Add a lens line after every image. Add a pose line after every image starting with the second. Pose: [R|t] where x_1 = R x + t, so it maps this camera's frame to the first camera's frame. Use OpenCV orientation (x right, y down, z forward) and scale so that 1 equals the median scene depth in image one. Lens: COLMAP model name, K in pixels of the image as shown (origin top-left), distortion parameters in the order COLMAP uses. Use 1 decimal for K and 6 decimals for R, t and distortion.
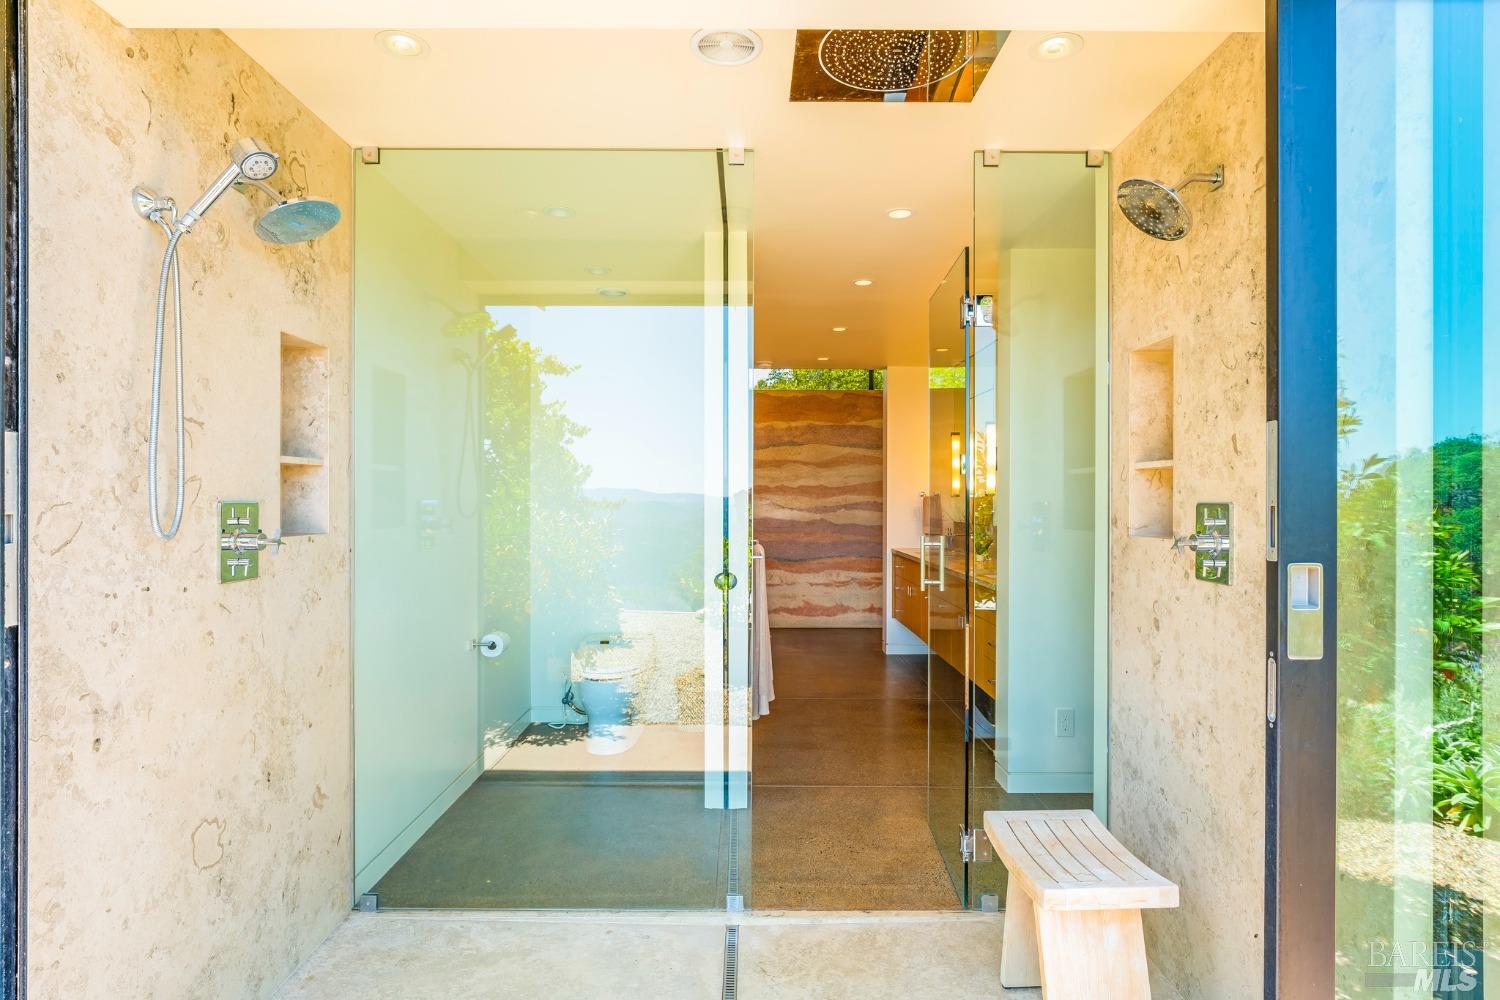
lens RADIAL K [[679.0, 0, 748.5], [0, 679.0, 489.2], [0, 0, 1]] dist [0.000204, 0.000039]
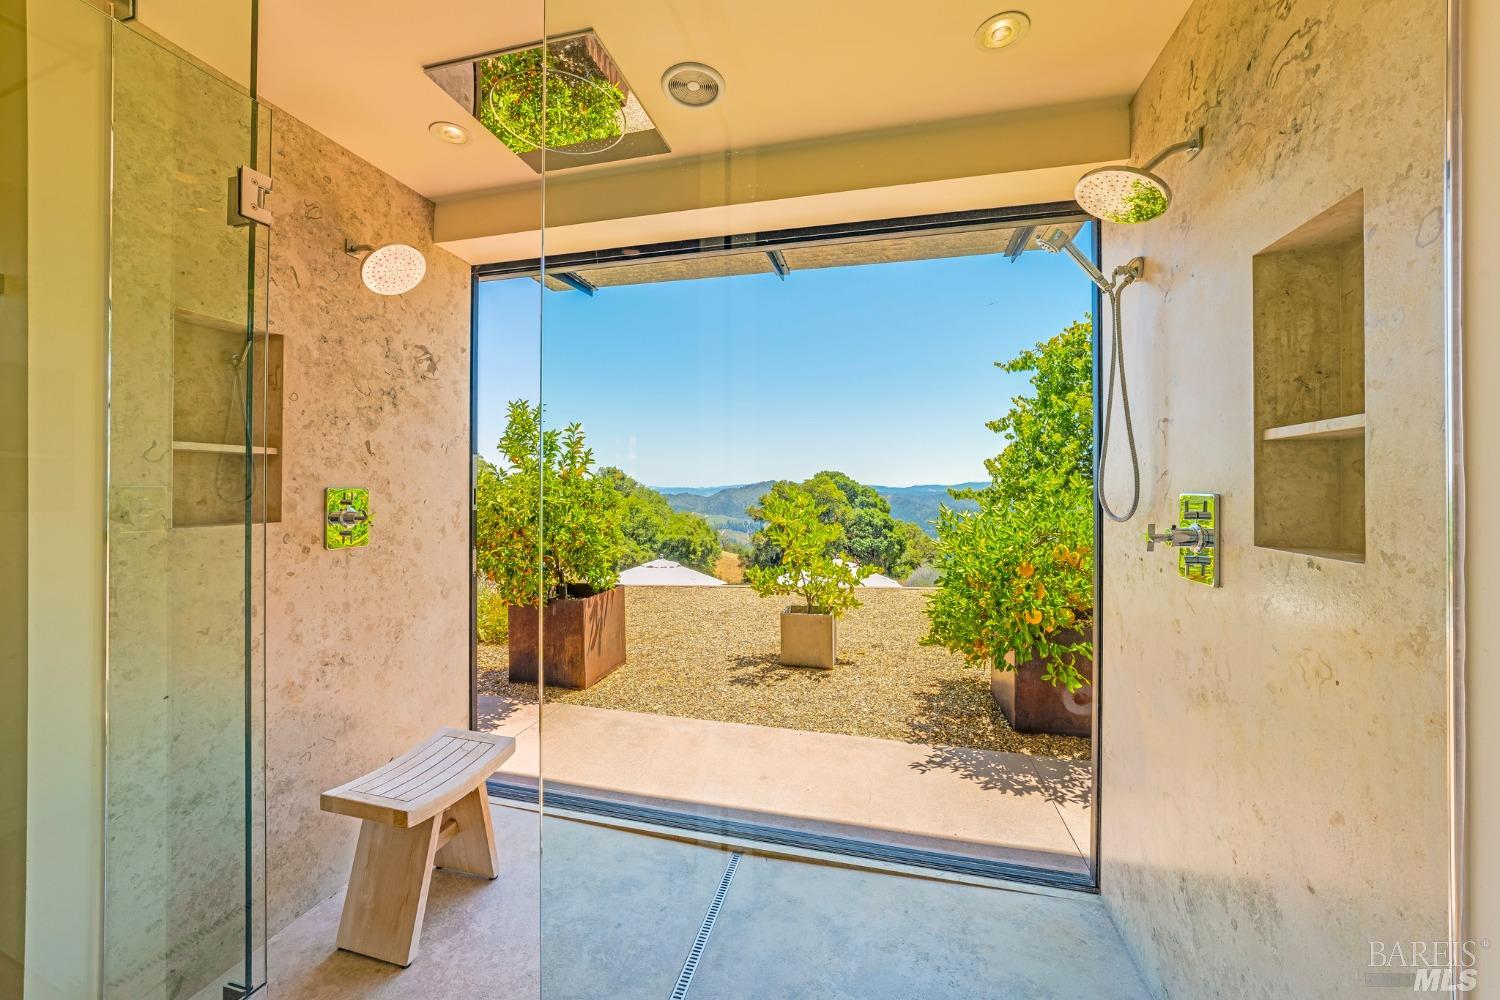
lens RADIAL K [[579.7, 0, 746.4], [0, 579.7, 483.3], [0, 0, 1]] dist [0.000157, 0.000001]
pose [[-0.966504, -0.003966, 0.256621, -0.356576], [-0.008385, 0.999835, -0.016130, 0.021924], [-0.256515, -0.017741, -0.966378, 1.838909]]
